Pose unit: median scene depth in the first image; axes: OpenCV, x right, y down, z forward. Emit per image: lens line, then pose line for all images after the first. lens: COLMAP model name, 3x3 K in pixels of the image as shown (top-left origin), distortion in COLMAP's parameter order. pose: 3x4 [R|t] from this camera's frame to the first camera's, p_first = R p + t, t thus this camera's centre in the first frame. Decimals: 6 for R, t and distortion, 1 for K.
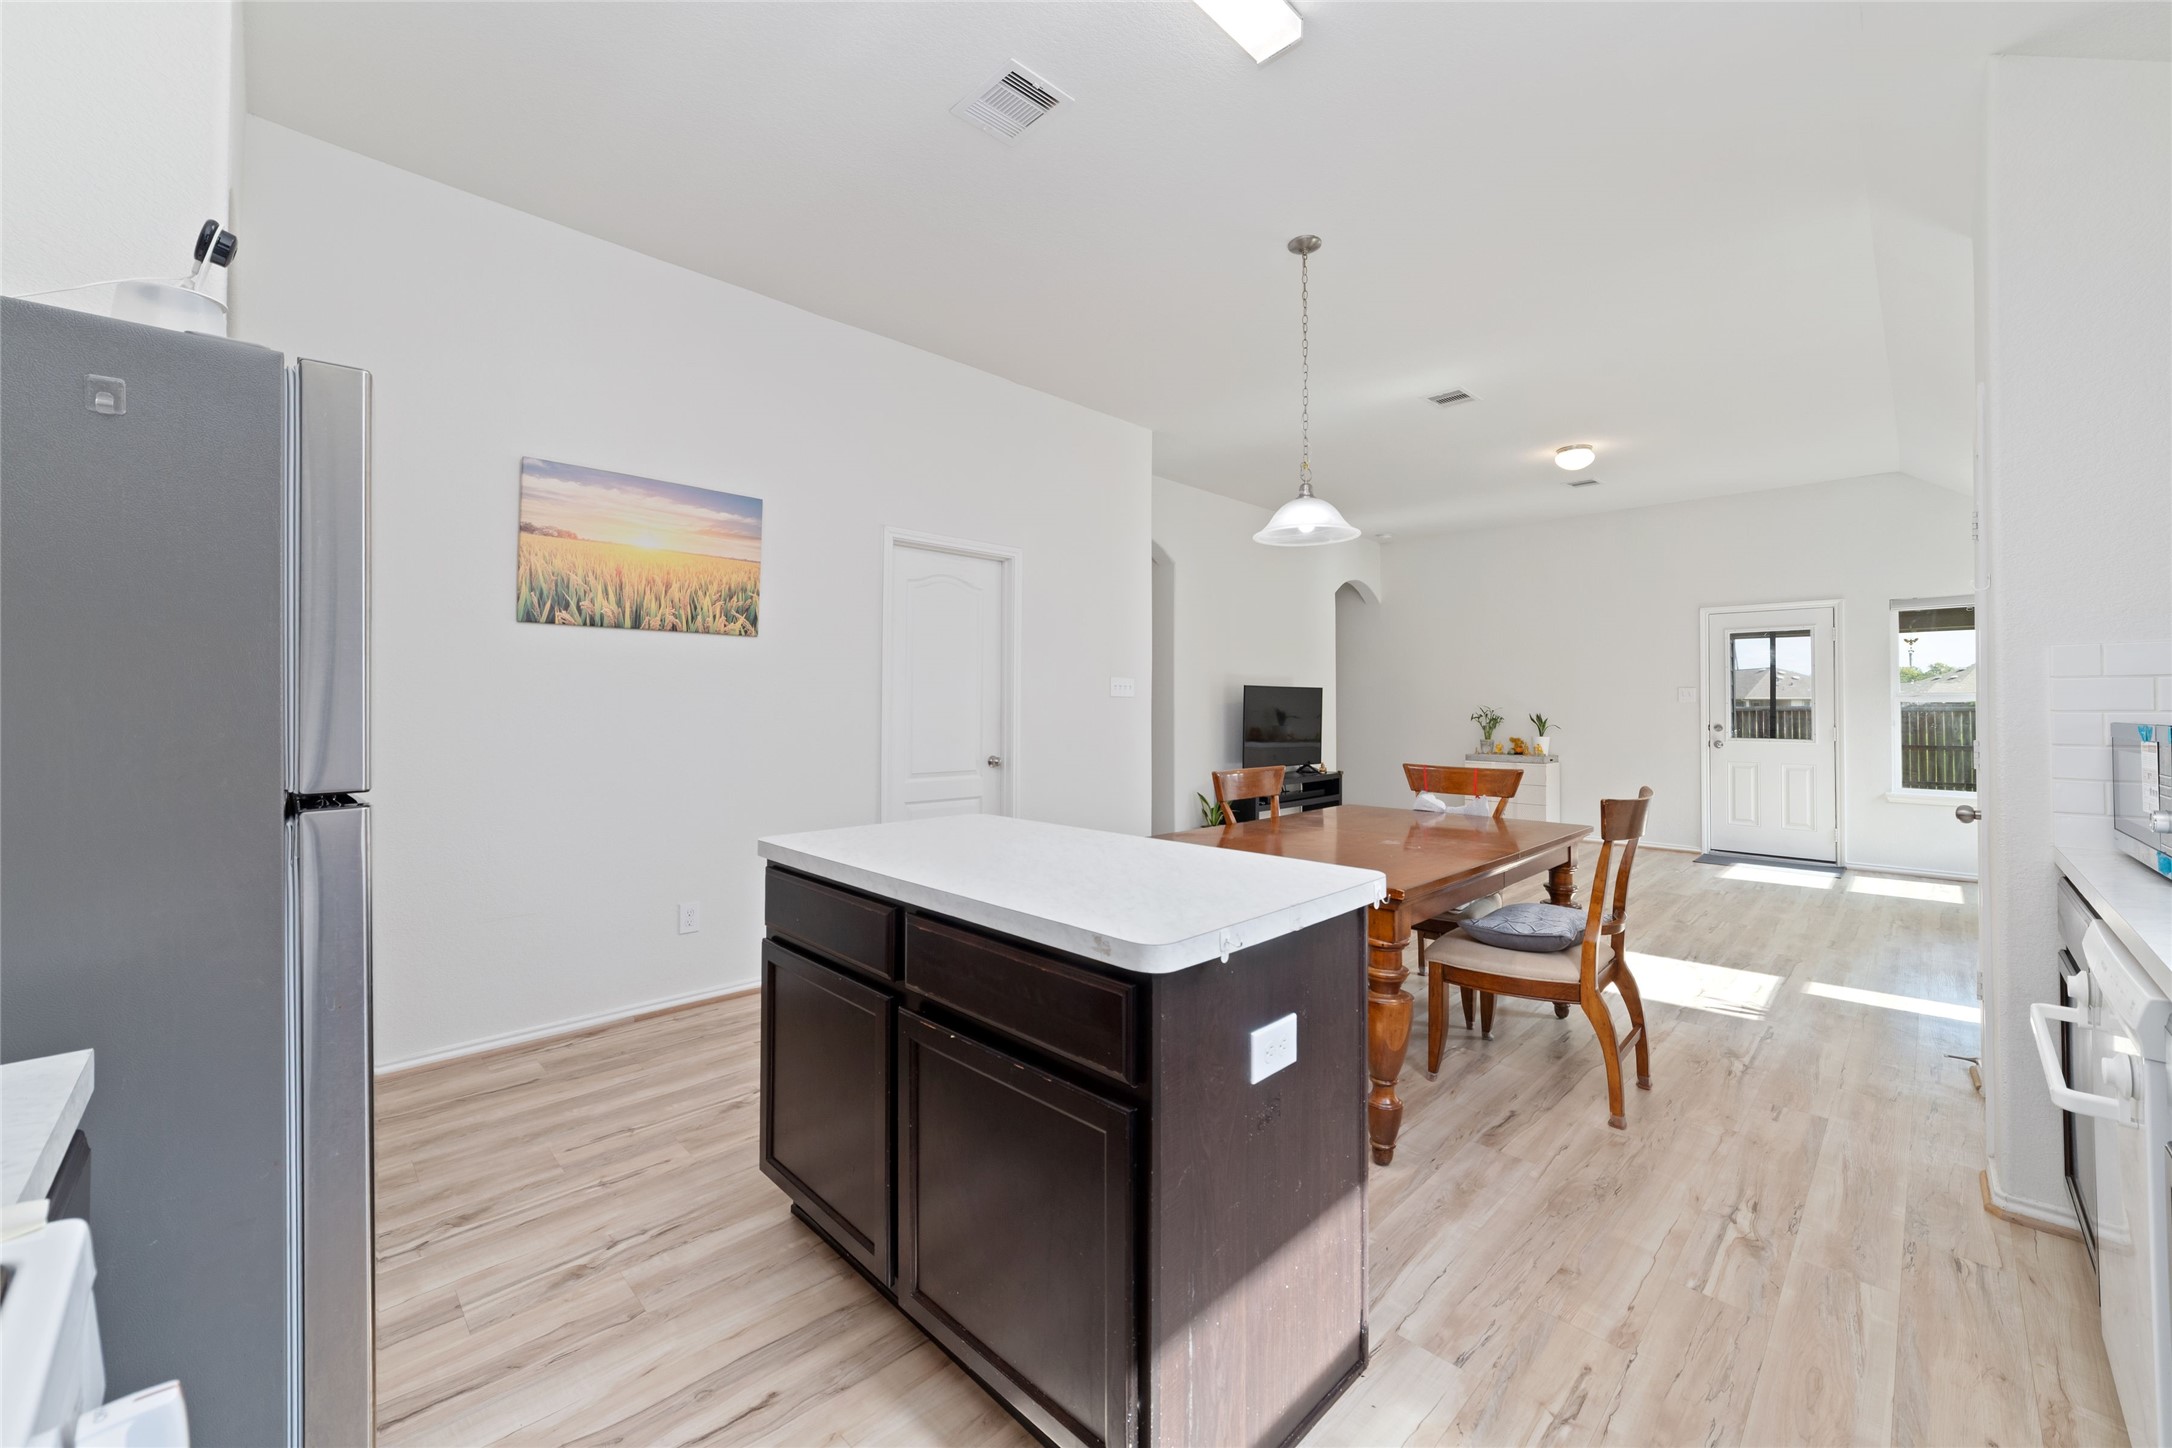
lens RADIAL K [[813.7, 0, 1067.6], [0, 813.7, 703.3], [0, 0, 1]] dist [-0.040025, 0.016681]
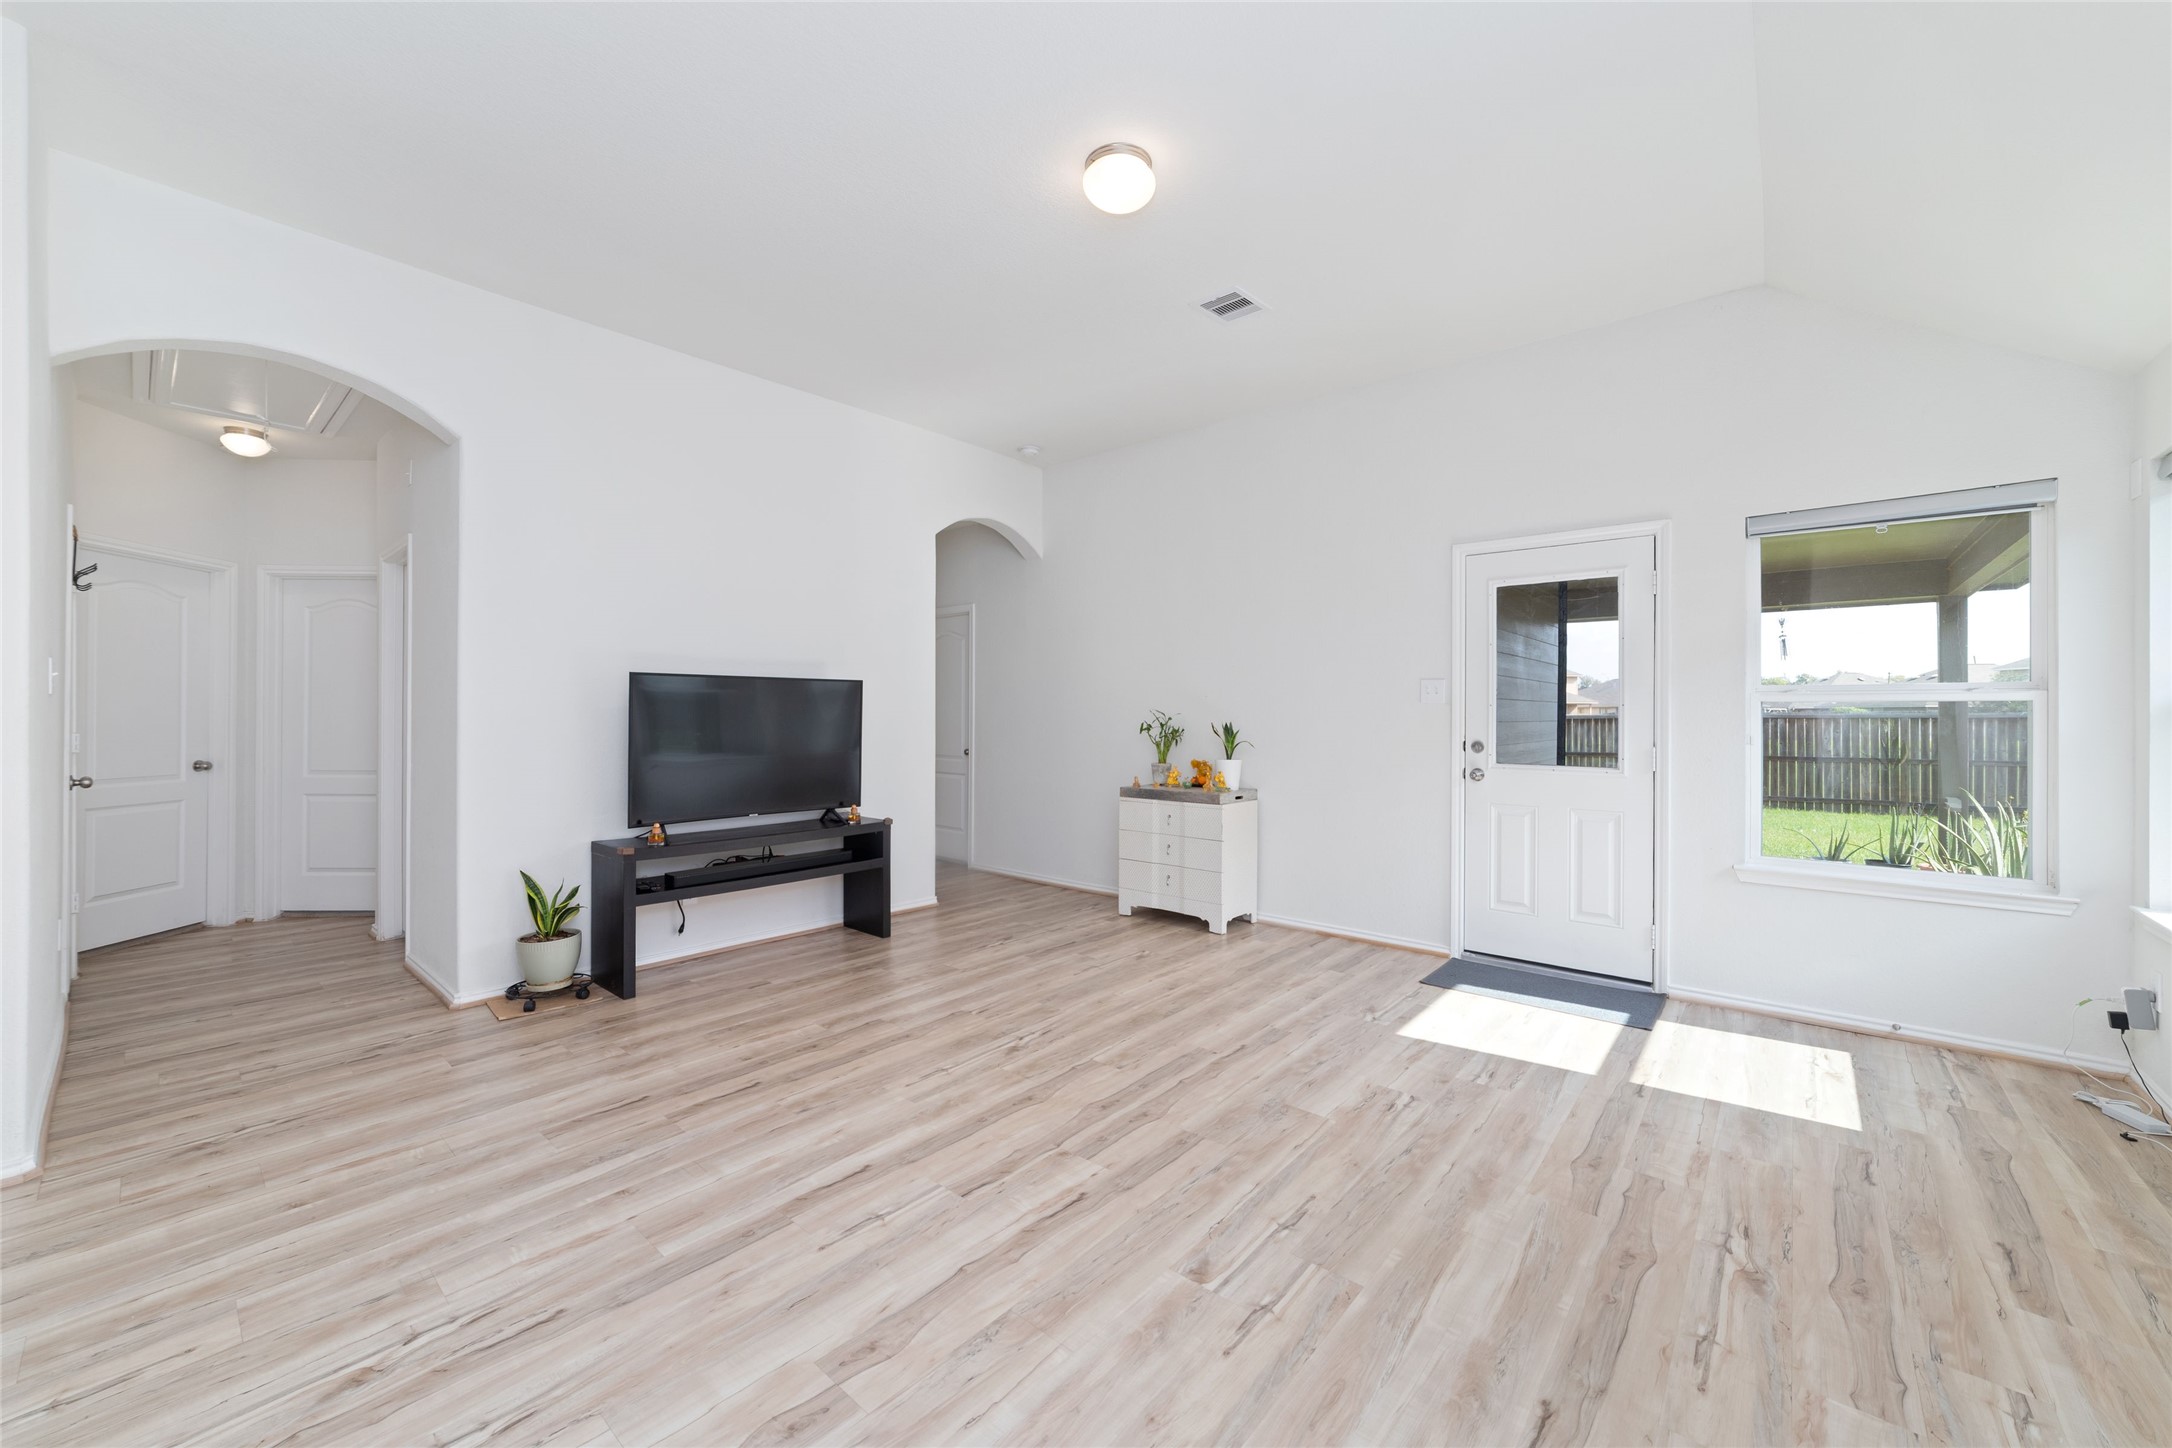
lens RADIAL K [[833.1, 0, 1079.0], [0, 833.1, 718.3], [0, 0, 1]] dist [-0.023351, 0.007400]
pose [[0.994200, -0.001432, 0.107535, 0.466791], [0.000400, 0.999954, 0.009612, 0.003967], [-0.107543, -0.009514, 0.994155, 0.433879]]
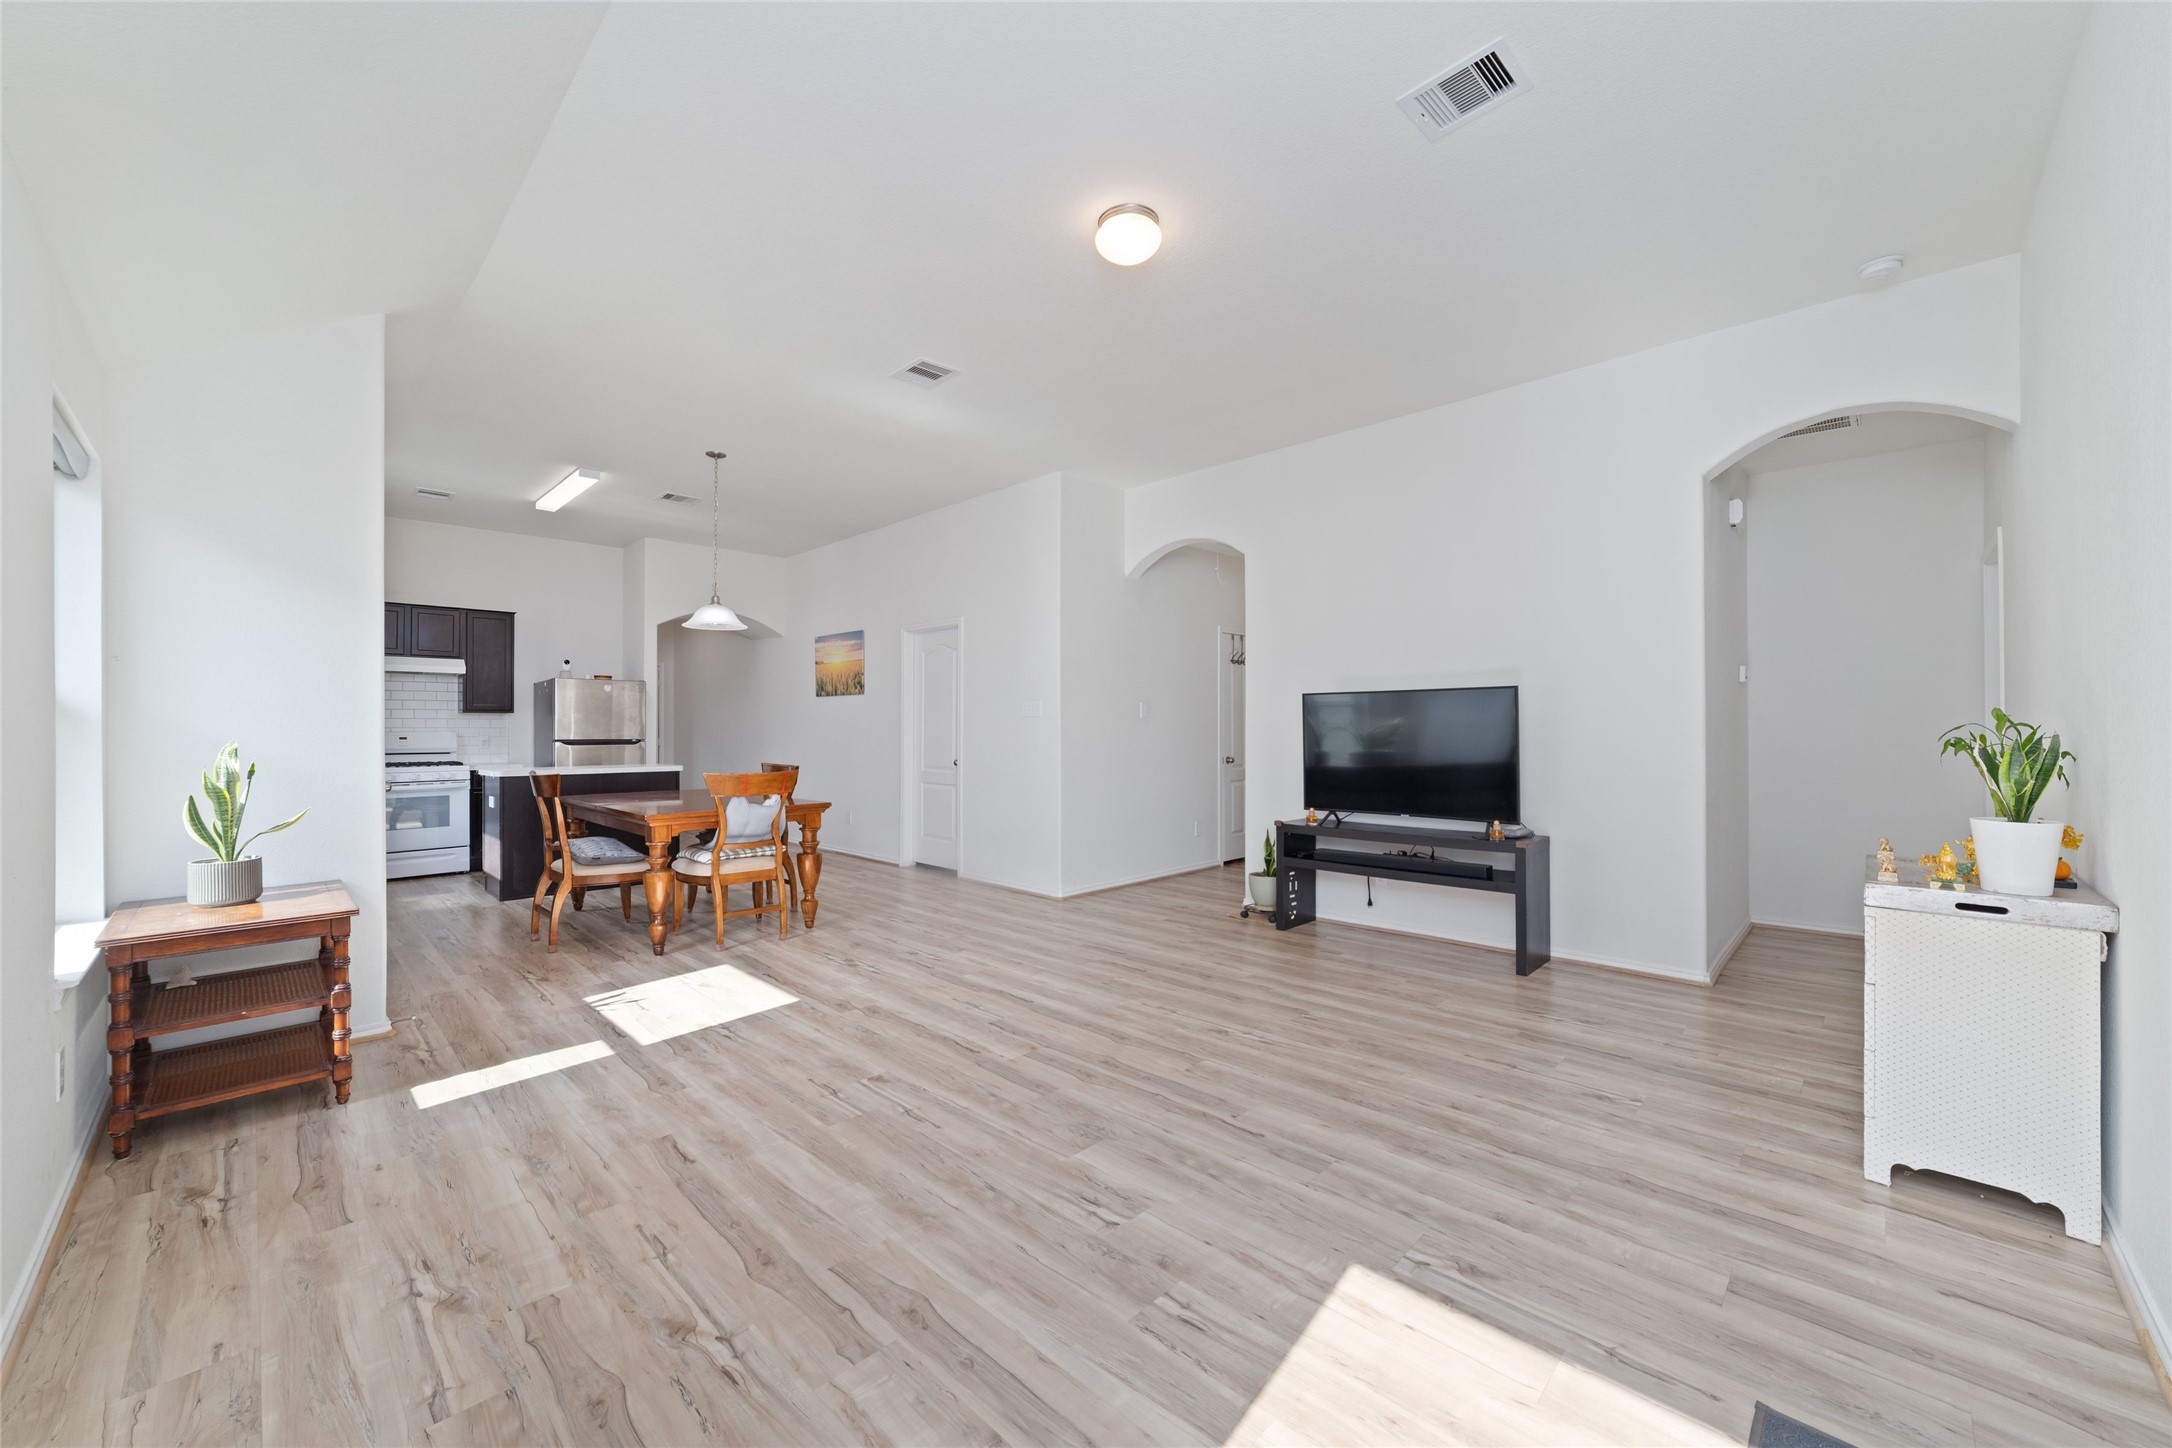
lens RADIAL K [[828.4, 0, 1086.0], [0, 828.4, 724.0], [0, 0, 1]] dist [-0.019427, 0.007492]
pose [[0.052885, -0.009588, -0.998555, 0.966437], [0.008809, 0.999919, -0.009135, 0.010817], [0.998562, -0.008313, 0.052965, 0.783270]]
